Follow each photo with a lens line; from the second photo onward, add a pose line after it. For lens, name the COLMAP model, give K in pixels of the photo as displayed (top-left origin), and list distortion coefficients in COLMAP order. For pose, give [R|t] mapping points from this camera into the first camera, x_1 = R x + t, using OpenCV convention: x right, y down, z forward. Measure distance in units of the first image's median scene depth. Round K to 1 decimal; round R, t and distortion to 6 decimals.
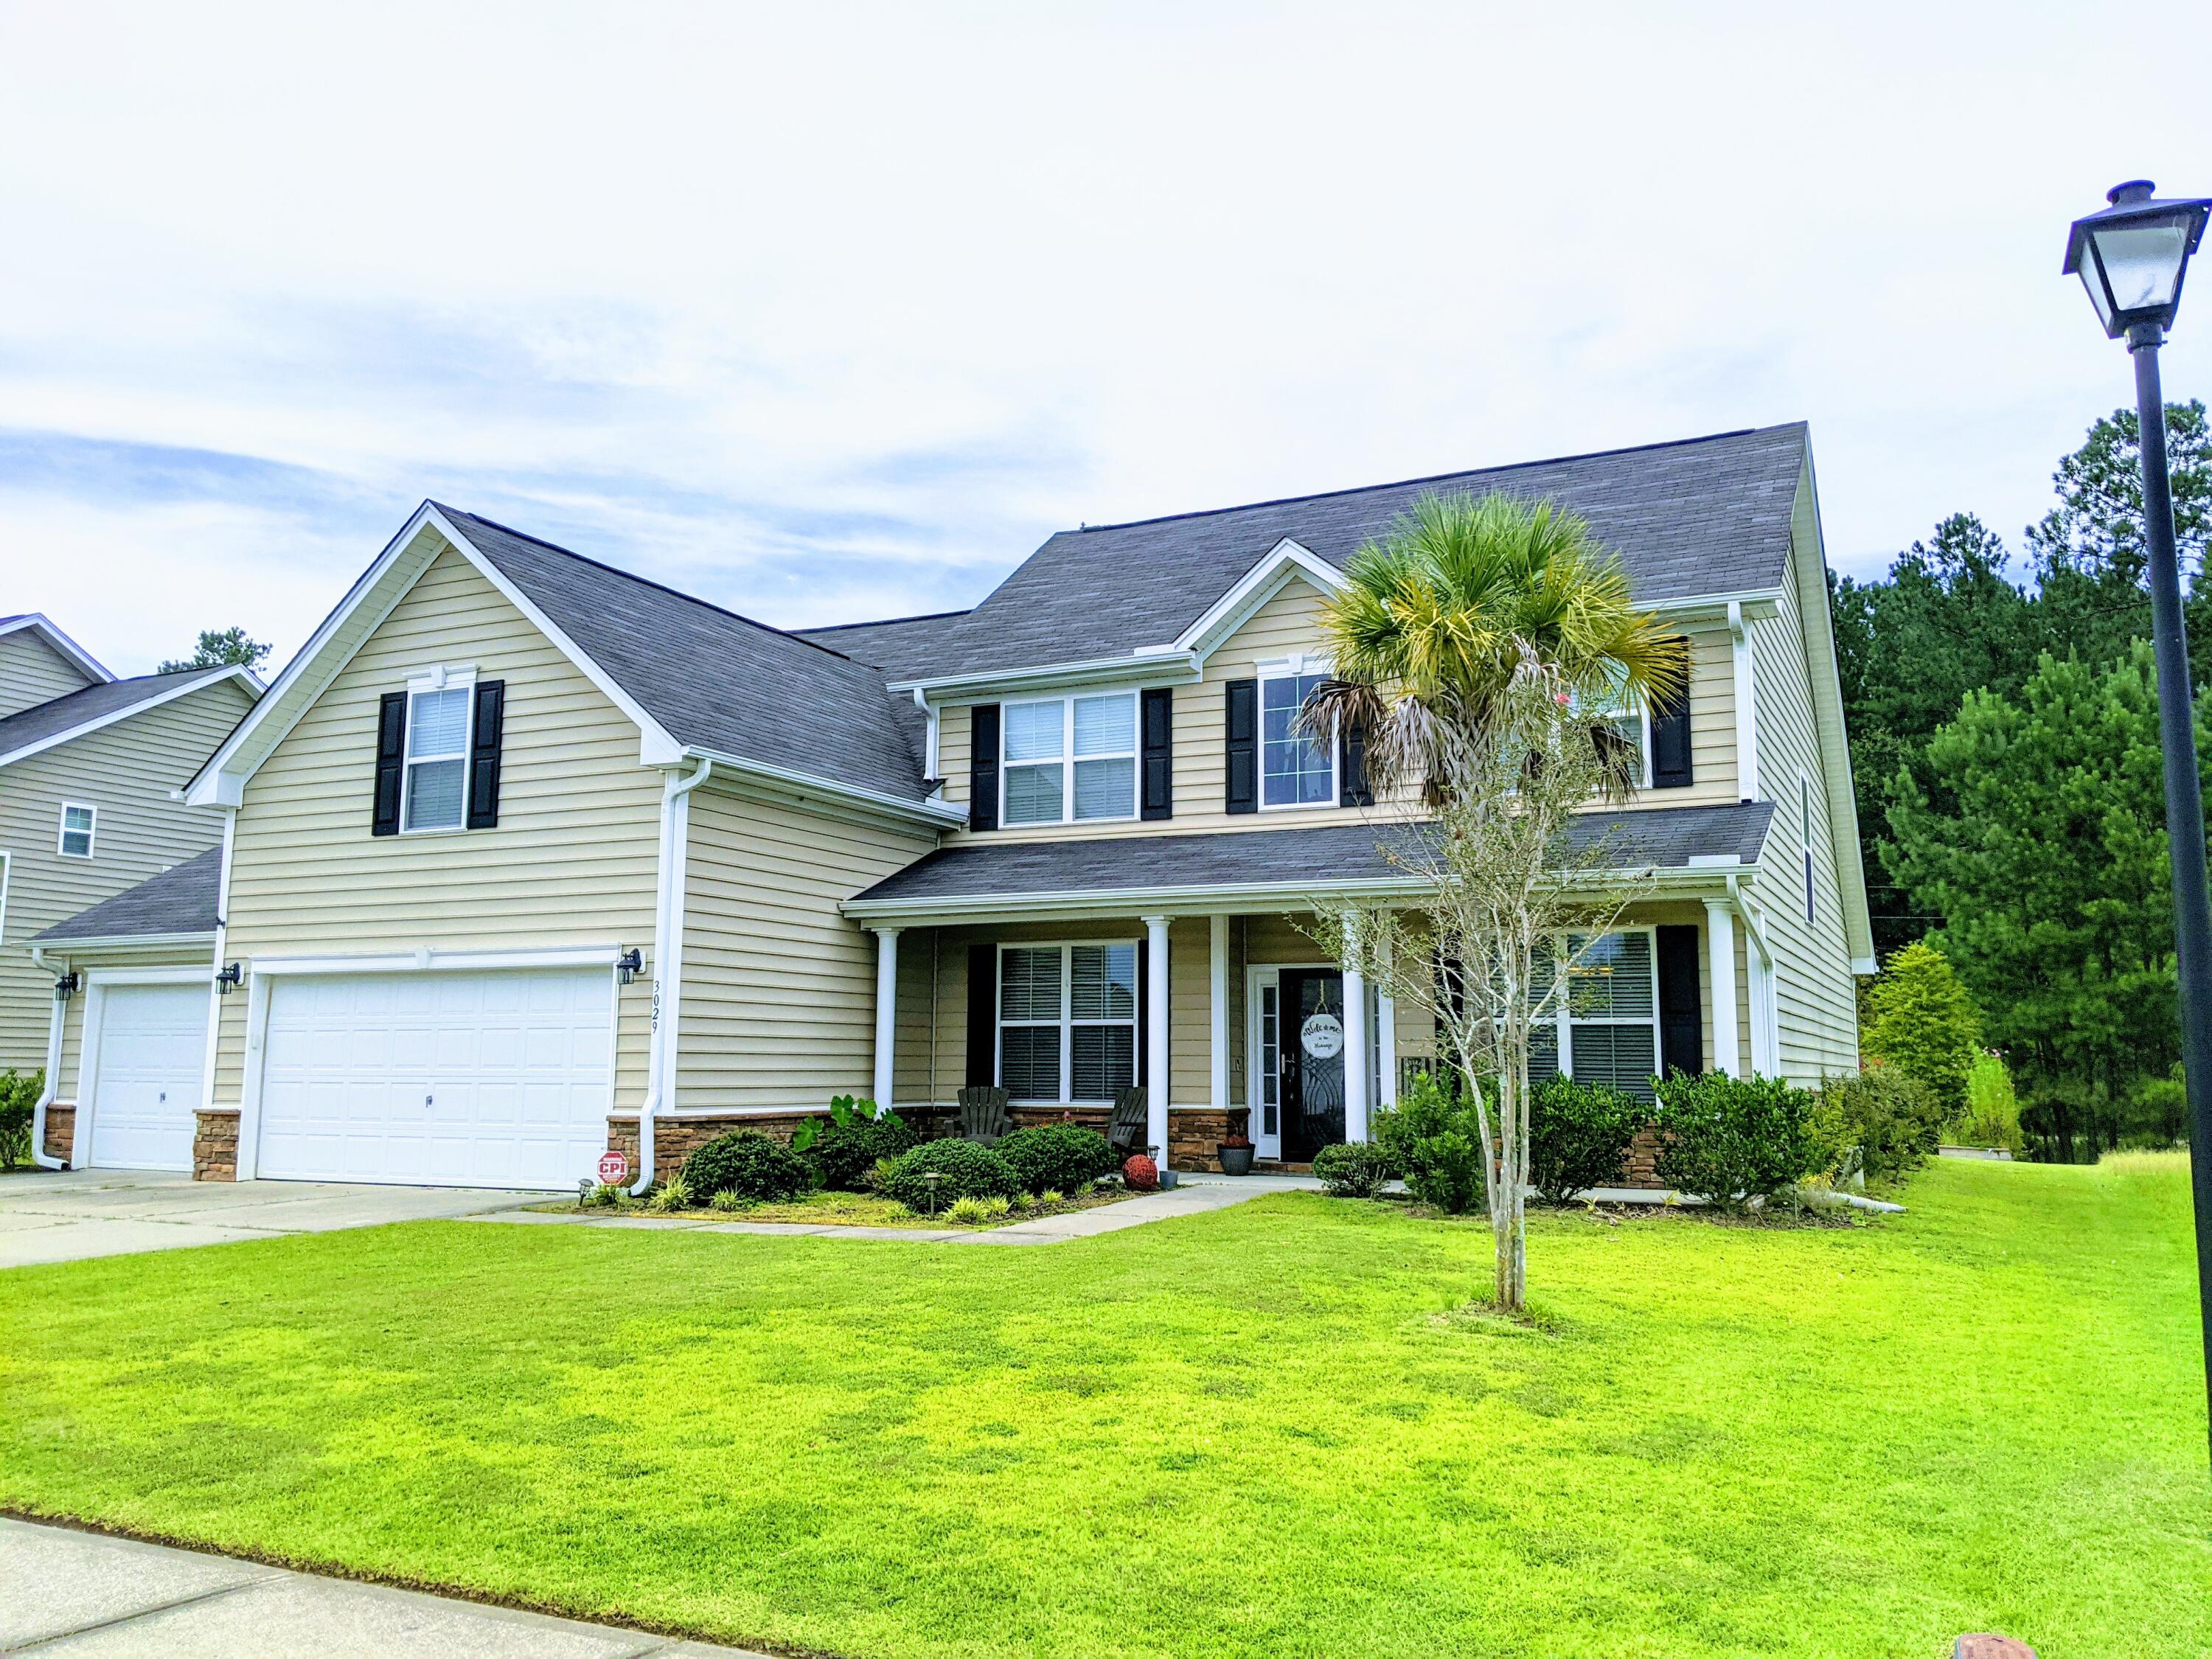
lens RADIAL K [[1784.6, 0, 1098.0], [0, 1784.6, 812.9], [0, 0, 1]] dist [0.121146, -0.180549]
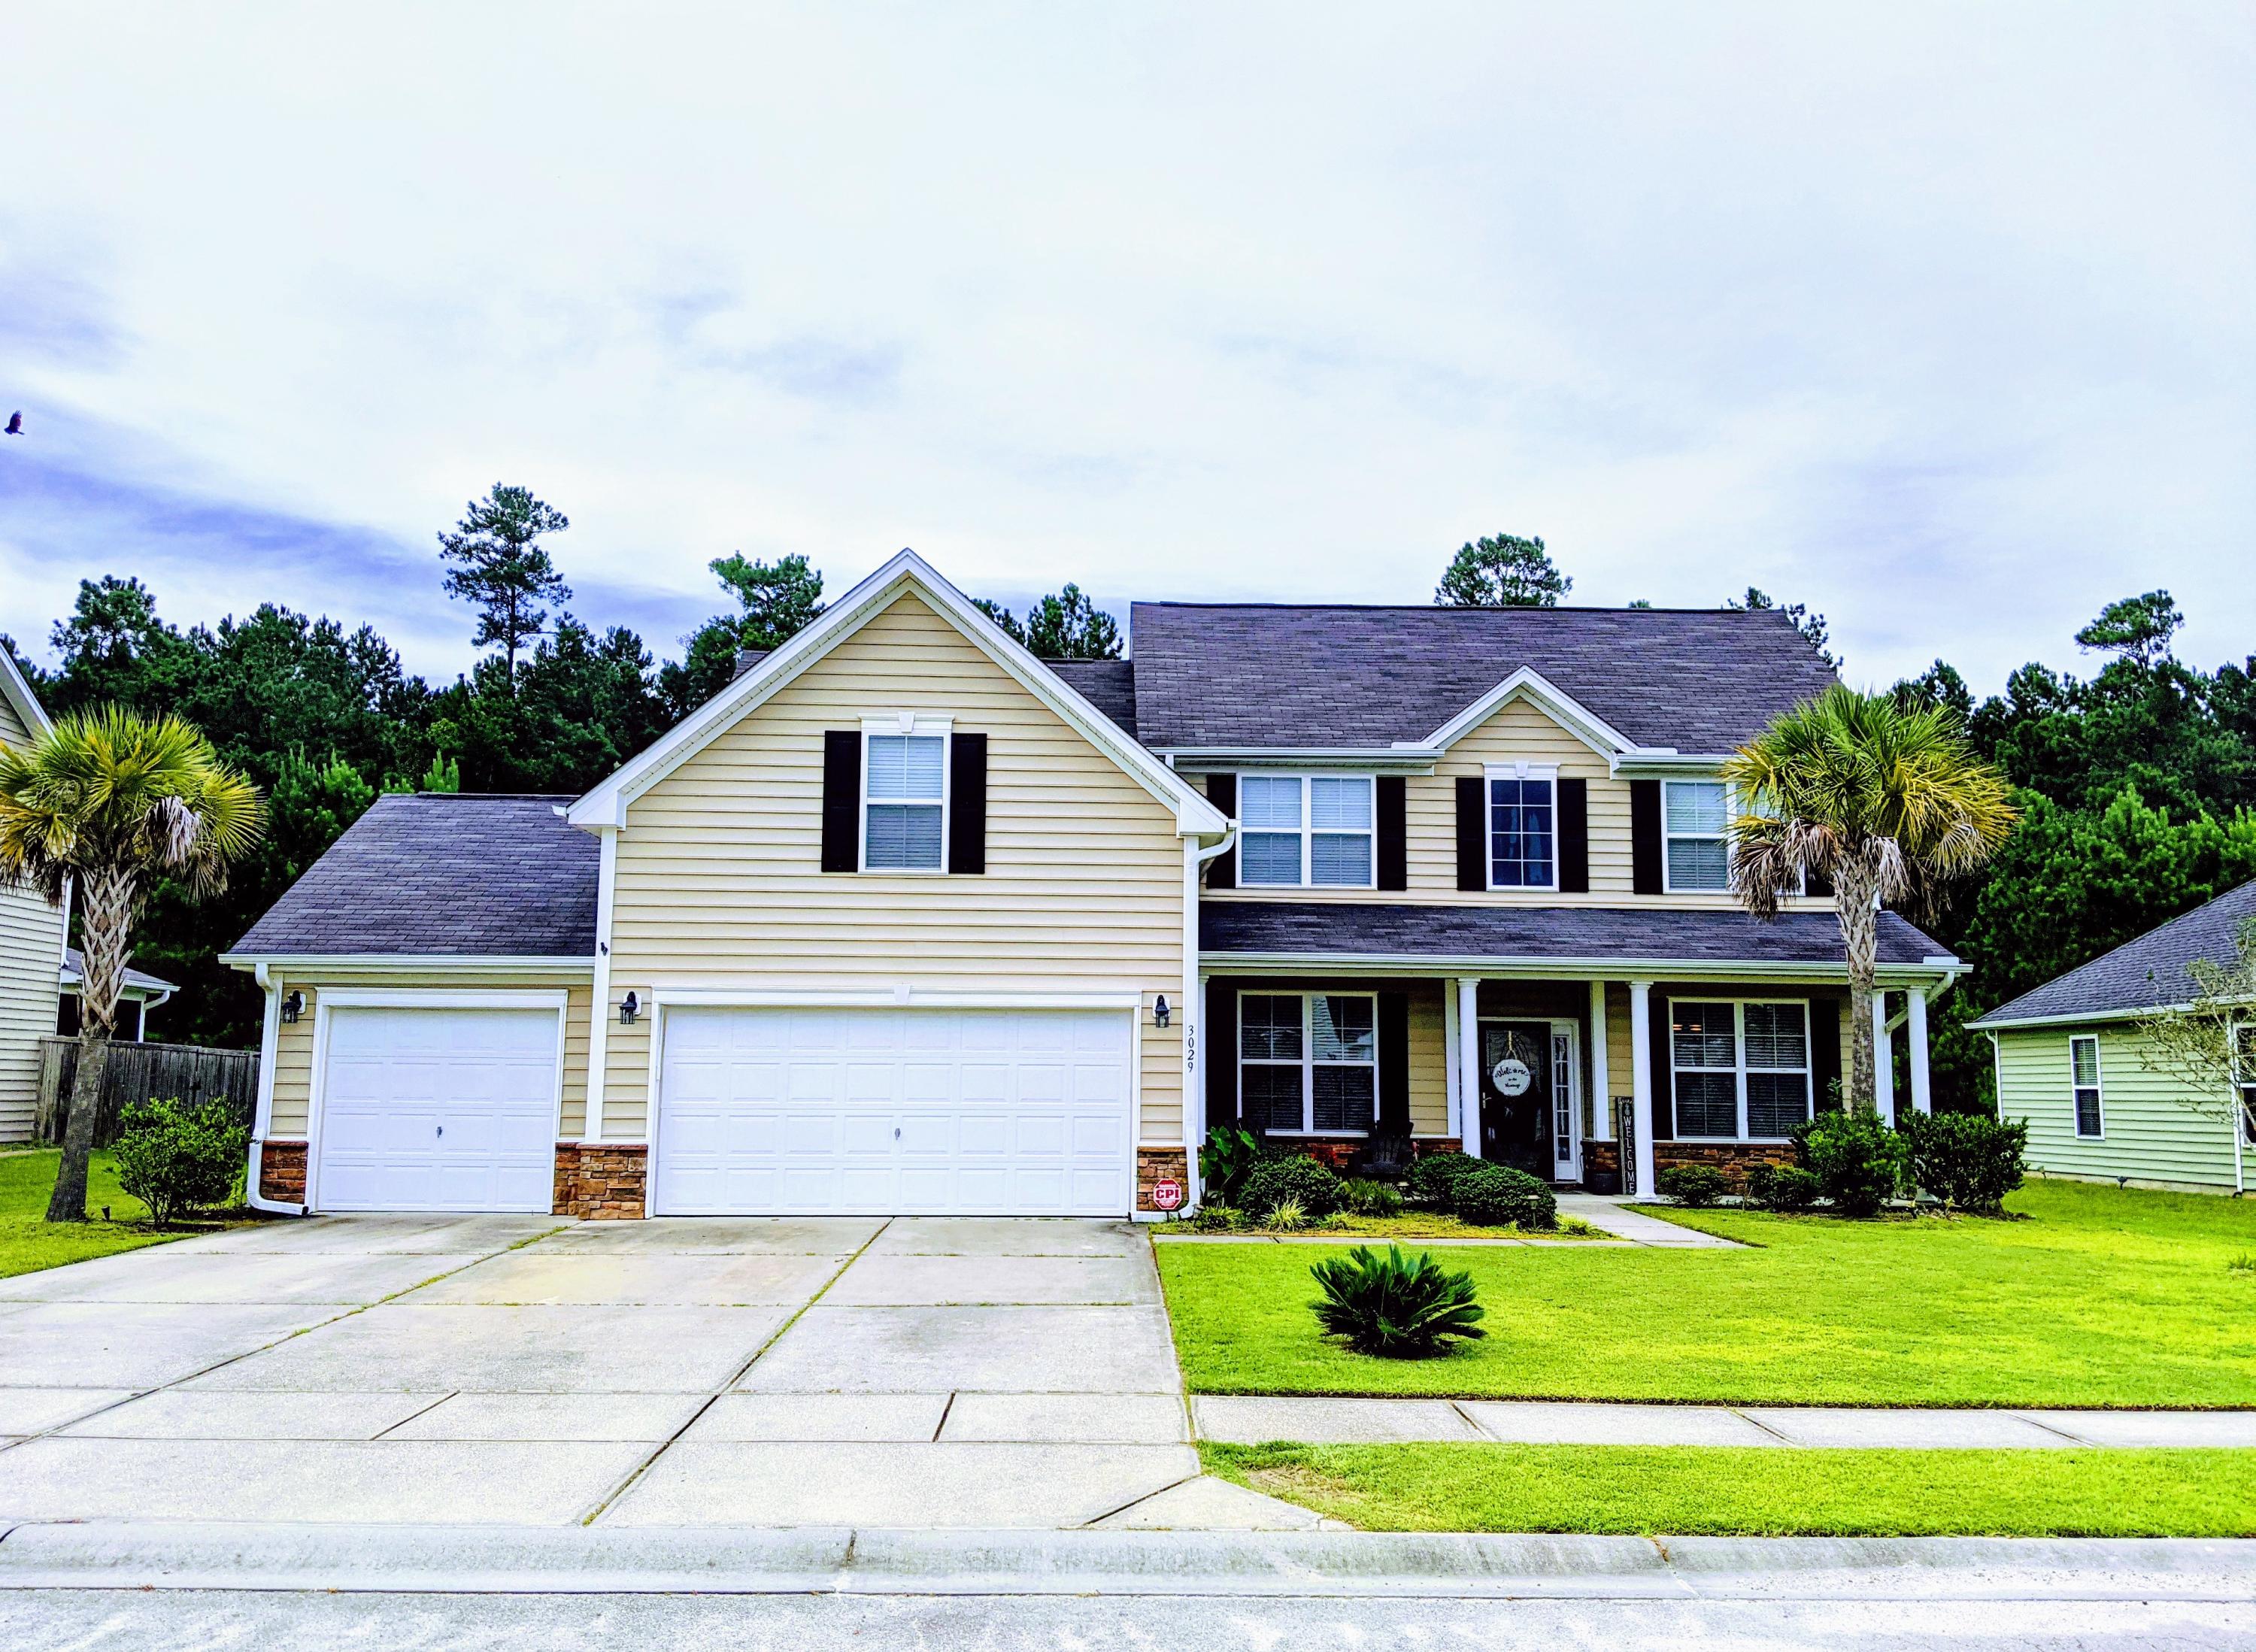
lens RADIAL K [[1966.3, 0, 1128.0], [0, 1966.3, 826.0], [0, 0, 1]] dist [0.262263, -0.772981]
pose [[0.874393, 0.067156, 0.480548, -0.764135], [-0.072924, 0.997315, -0.006683, -0.017105], [-0.479707, -0.029199, 0.876943, -0.049623]]
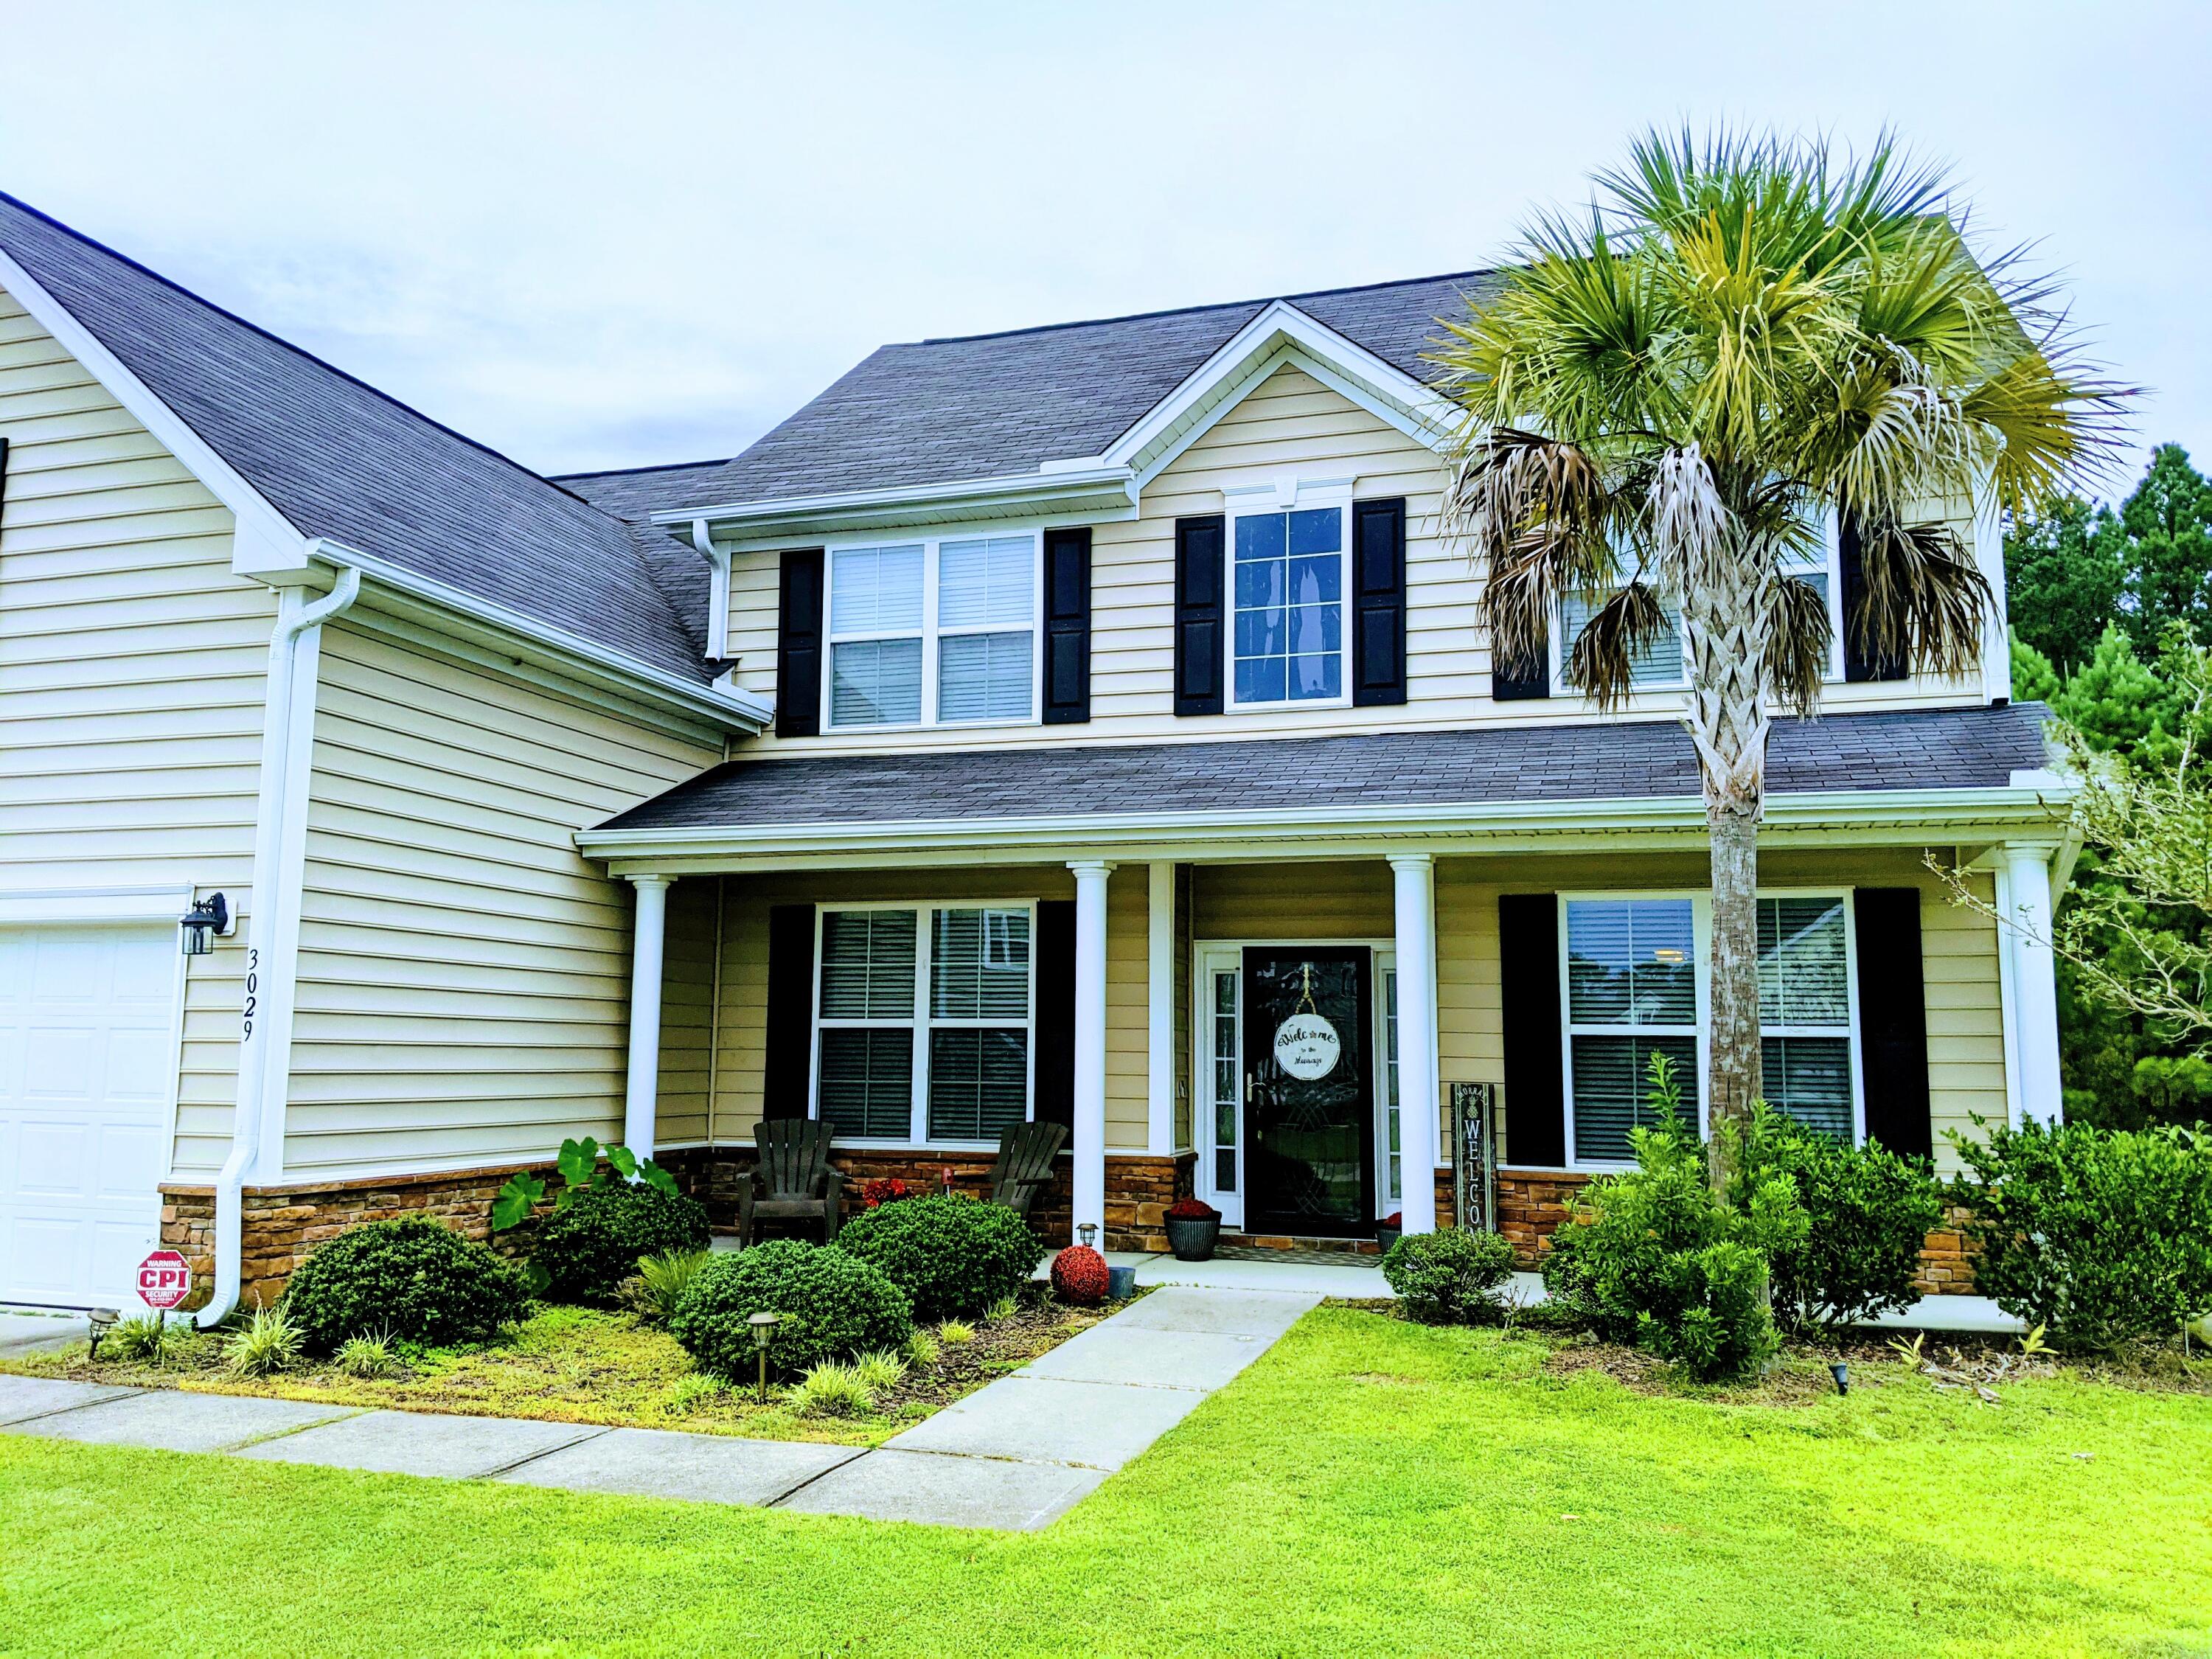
lens RADIAL K [[1785.0, 0, 1073.3], [0, 1785.0, 833.9], [0, 0, 1]] dist [0.059698, -0.134730]
pose [[0.989443, 0.024237, 0.142881, -0.060837], [-0.027203, 0.999452, 0.018840, 0.033771], [-0.142346, -0.022528, 0.989561, 0.346638]]
